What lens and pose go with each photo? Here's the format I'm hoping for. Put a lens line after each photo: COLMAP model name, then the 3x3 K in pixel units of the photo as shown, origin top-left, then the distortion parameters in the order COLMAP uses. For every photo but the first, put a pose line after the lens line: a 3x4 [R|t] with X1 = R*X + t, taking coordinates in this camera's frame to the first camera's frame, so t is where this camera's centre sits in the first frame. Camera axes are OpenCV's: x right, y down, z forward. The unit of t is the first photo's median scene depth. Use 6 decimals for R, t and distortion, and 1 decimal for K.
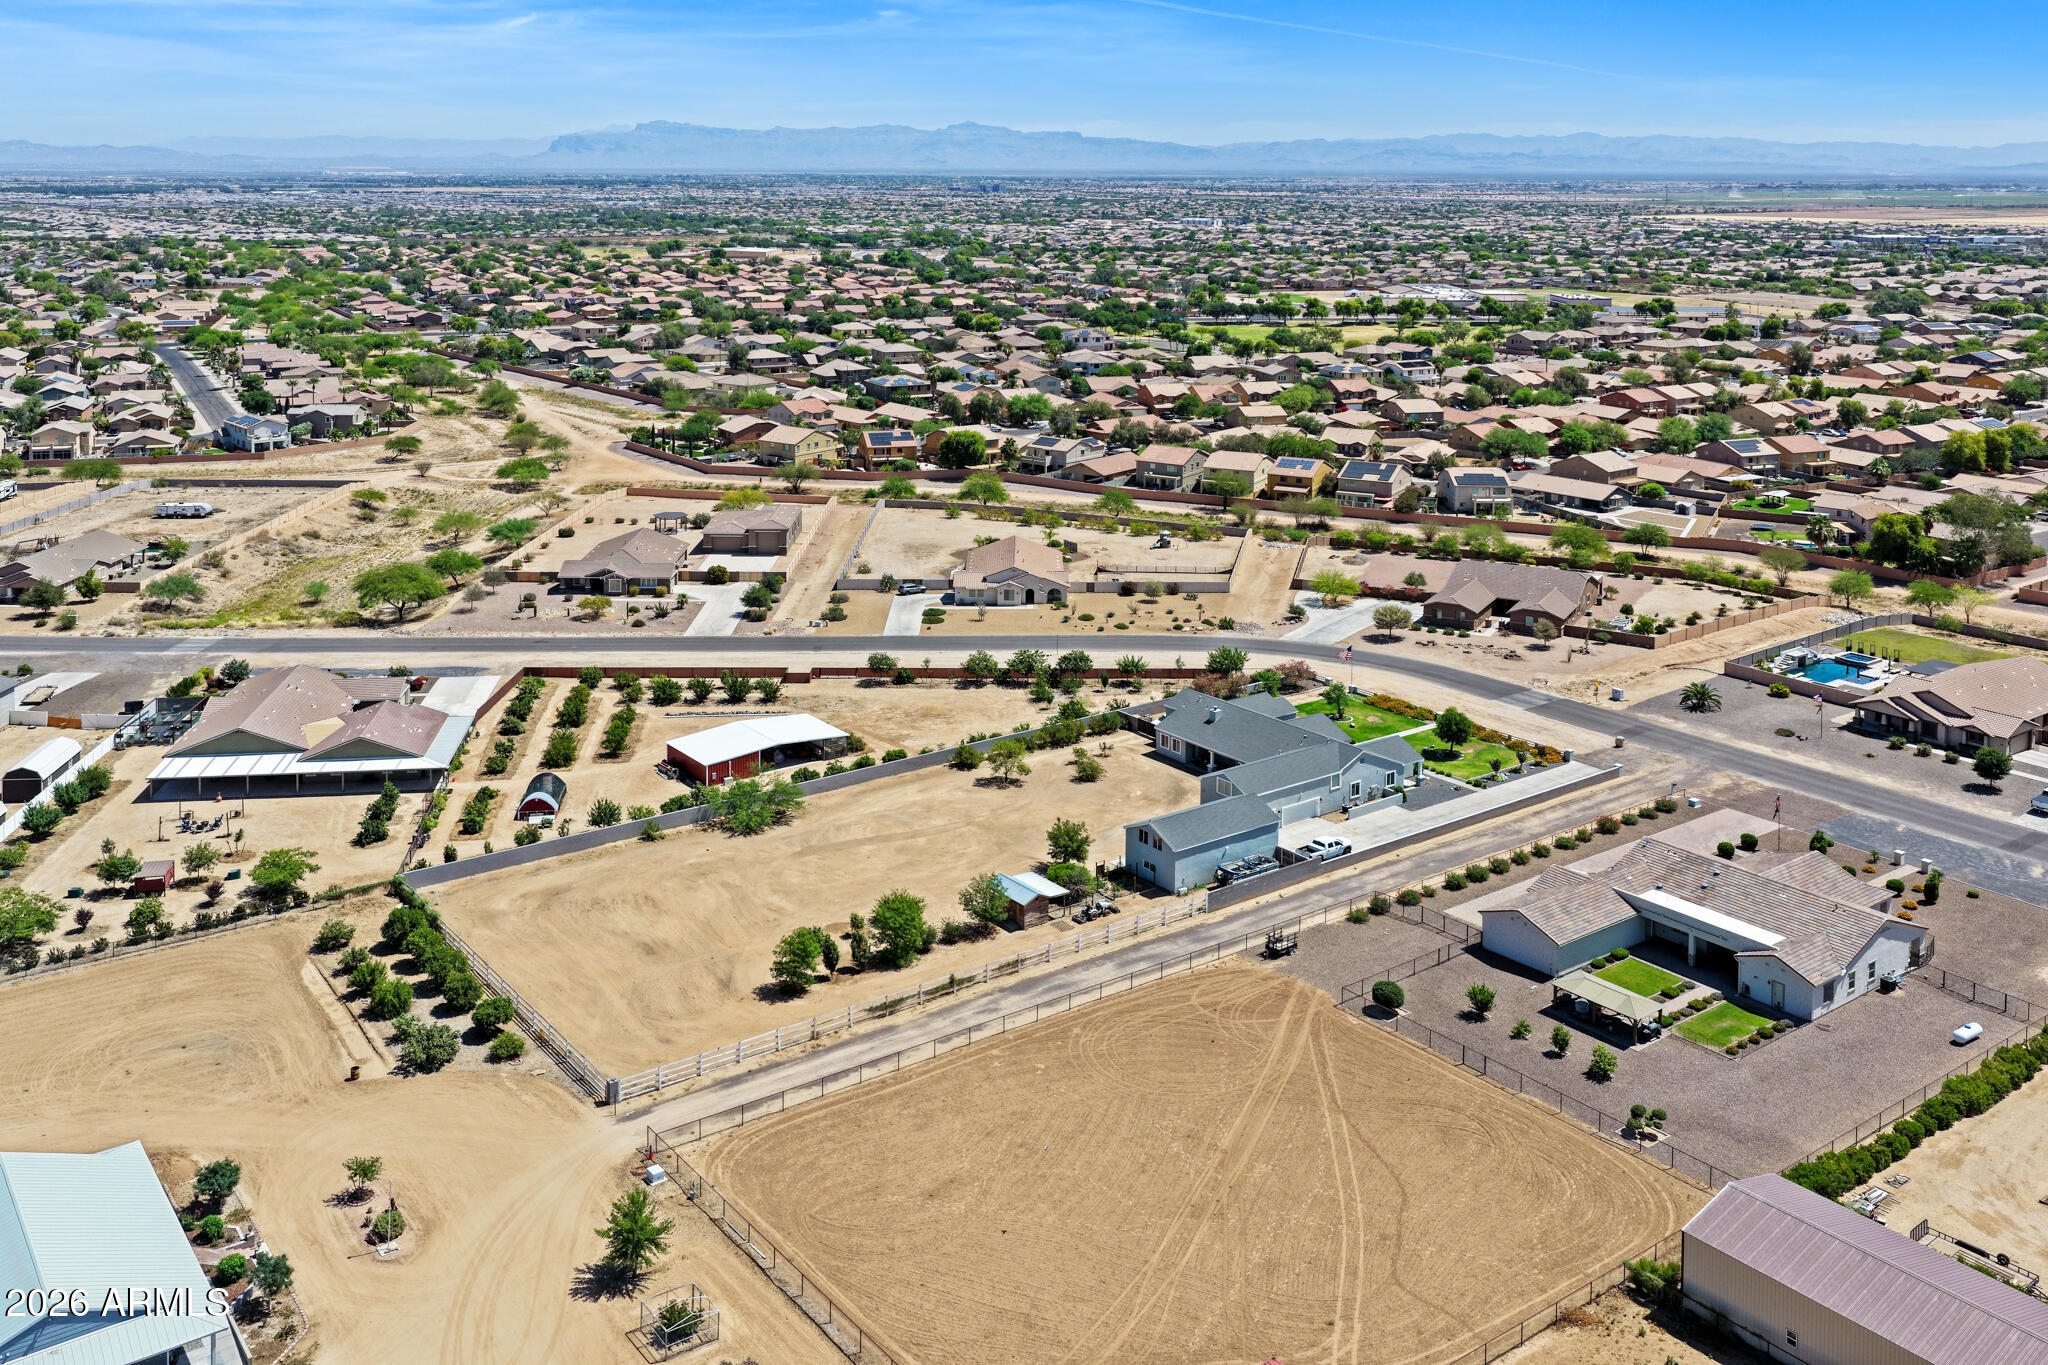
lens RADIAL K [[1752.5, 0, 1024.0], [0, 1752.5, 682.5], [0, 0, 1]] dist [-0.001558, 0.004544]
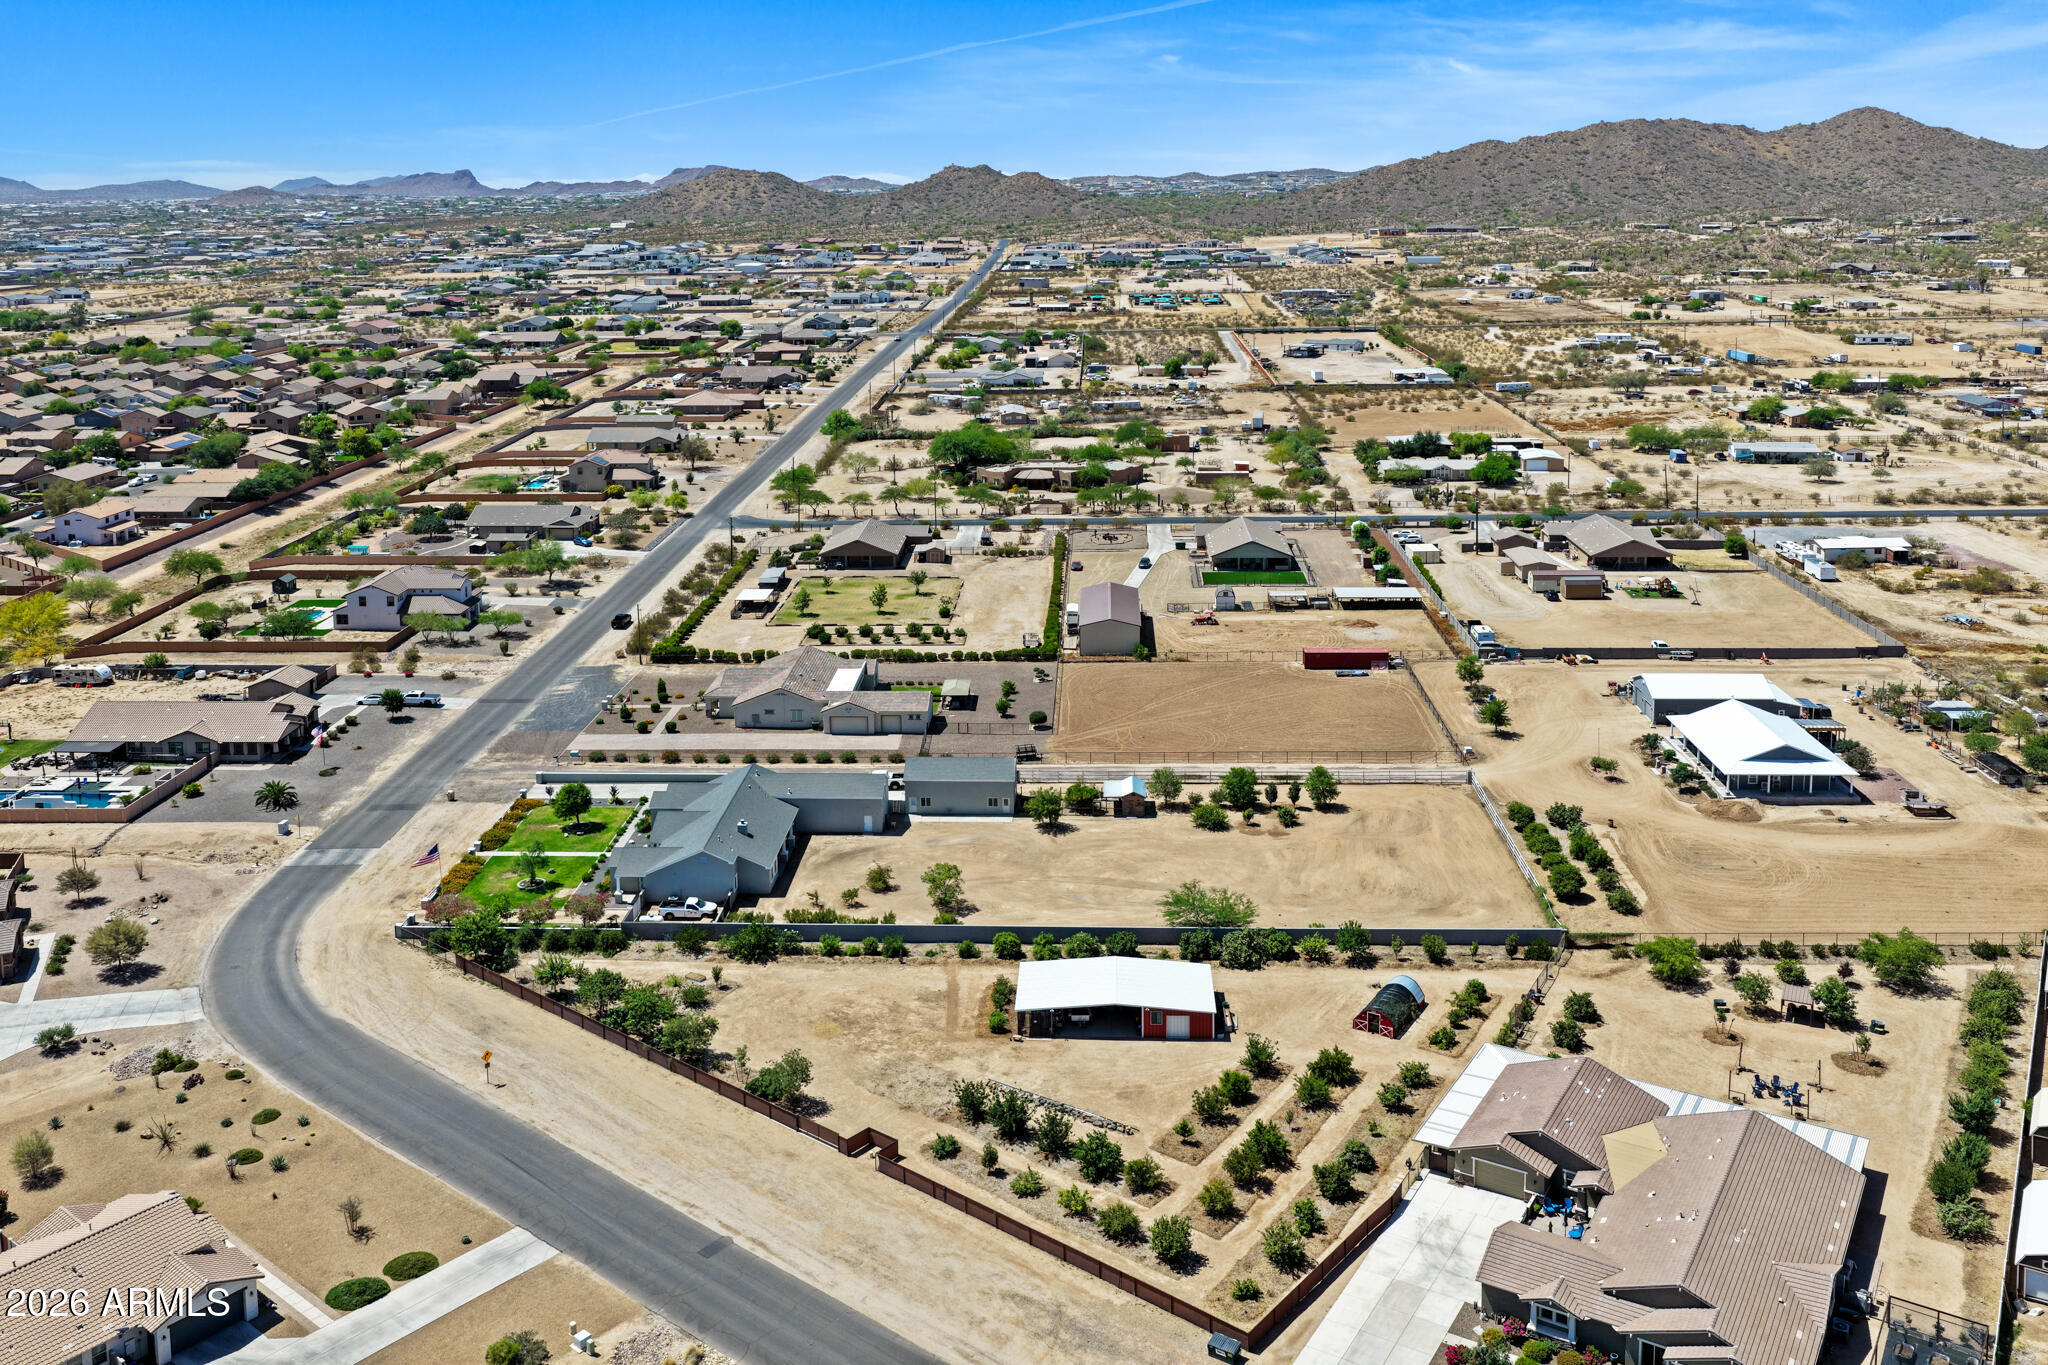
lens RADIAL K [[1723.9, 0, 1028.0], [0, 1723.9, 655.4], [0, 0, 1]] dist [-0.005926, 0.028534]
pose [[-0.774299, -0.169635, 0.609660, -0.645404], [0.183779, 0.861603, 0.473145, -0.542586], [-0.605546, 0.478398, -0.635963, 1.607336]]
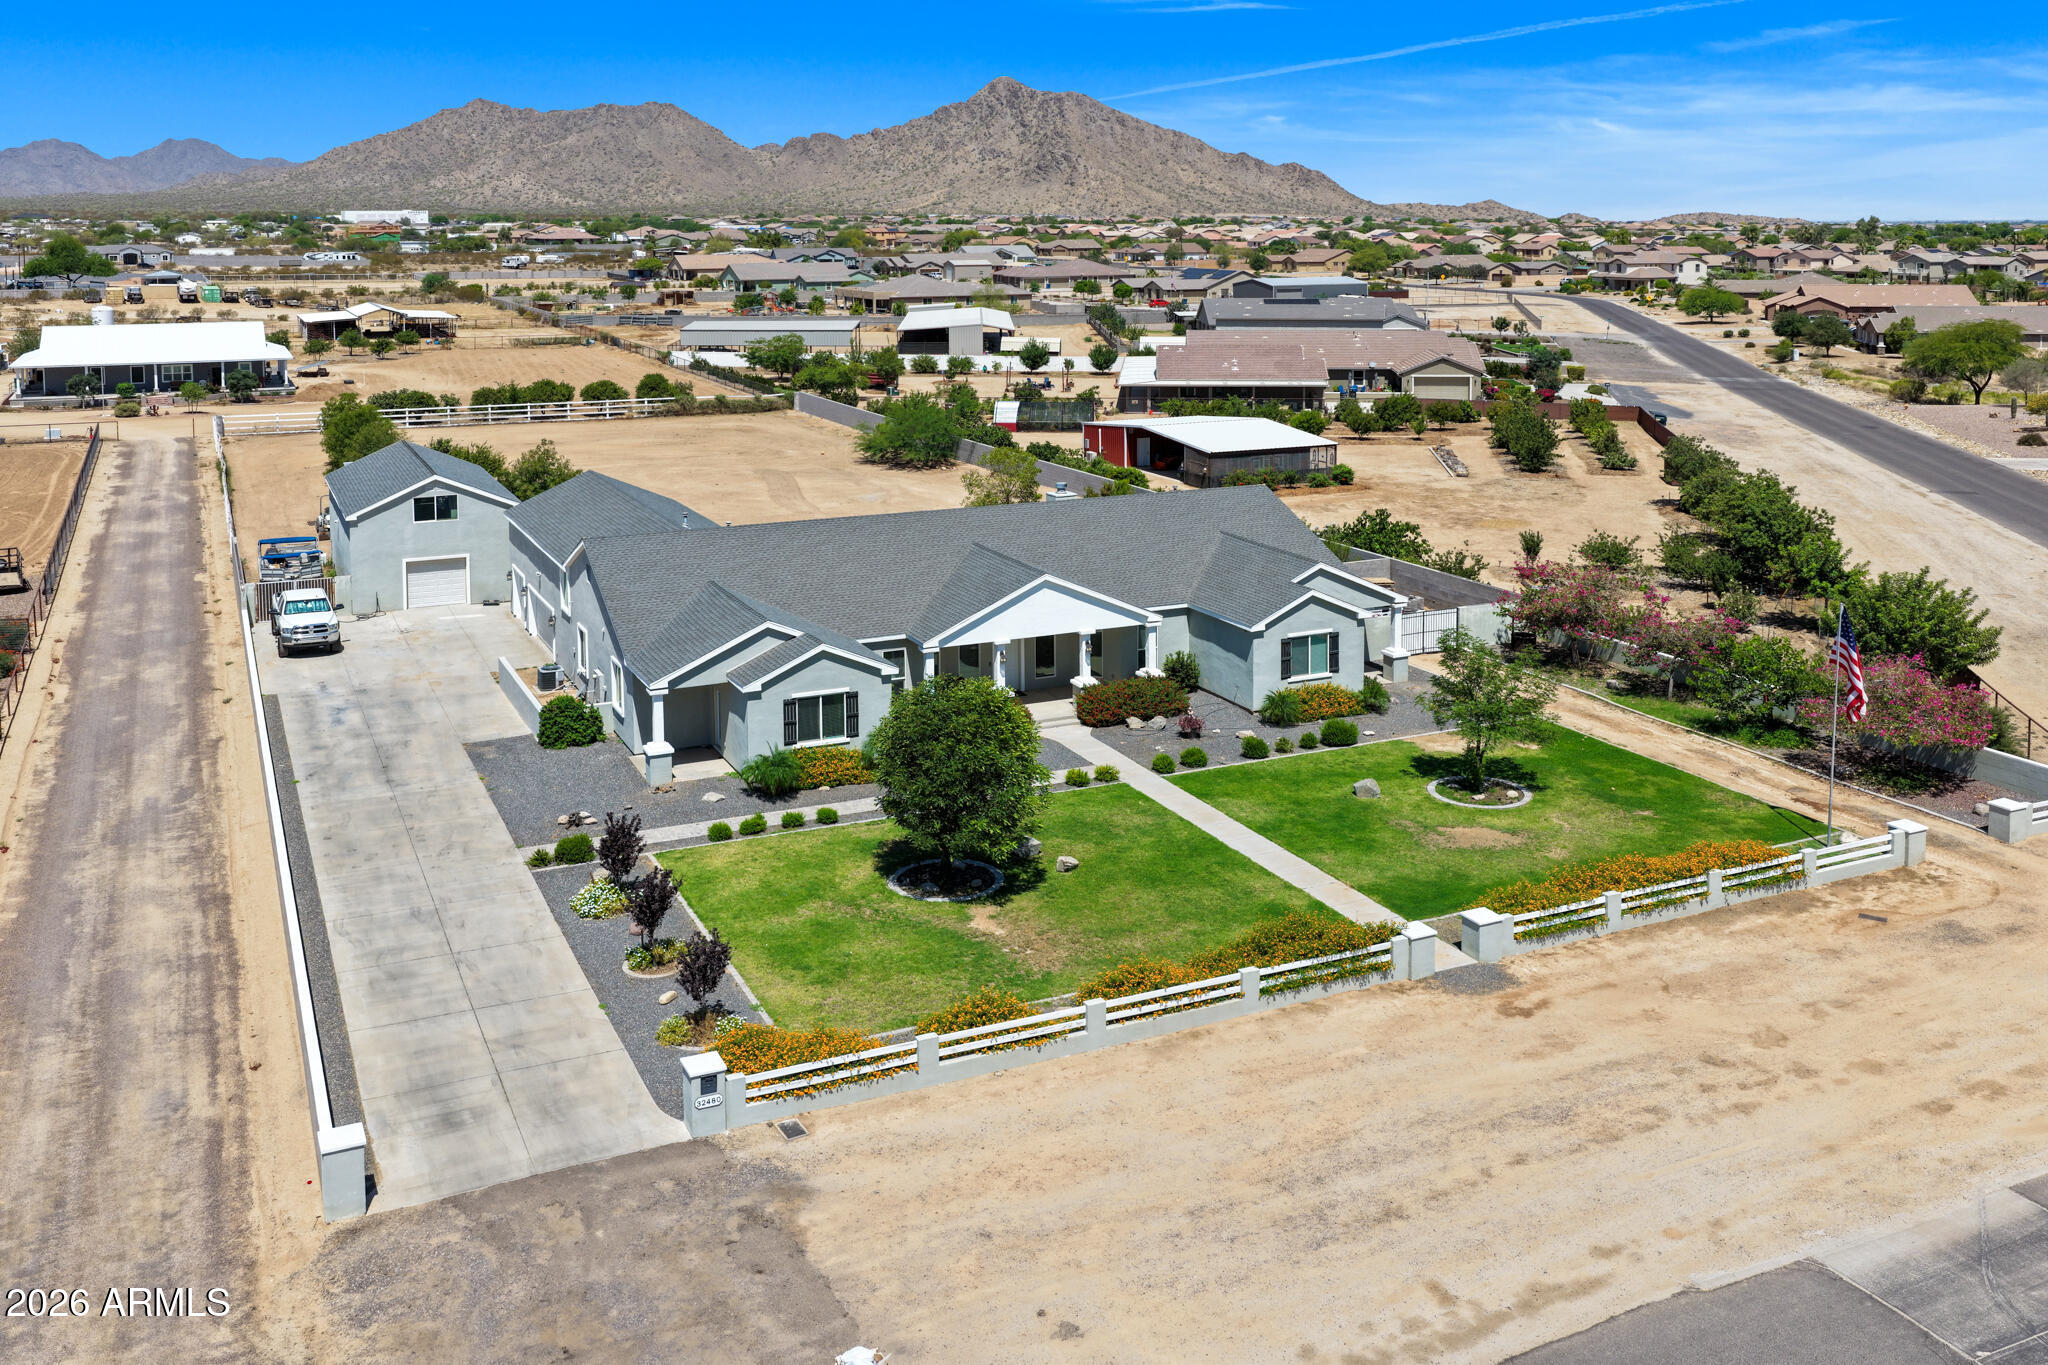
lens RADIAL K [[1779.7, 0, 1028.6], [0, 1779.7, 464.5], [0, 0, 1]] dist [-0.003855, 0.019148]
pose [[-0.205354, 0.130796, -0.969908, 0.510525], [-0.275375, 0.943269, 0.185507, -0.061649], [0.939148, 0.305183, -0.157686, 1.143999]]
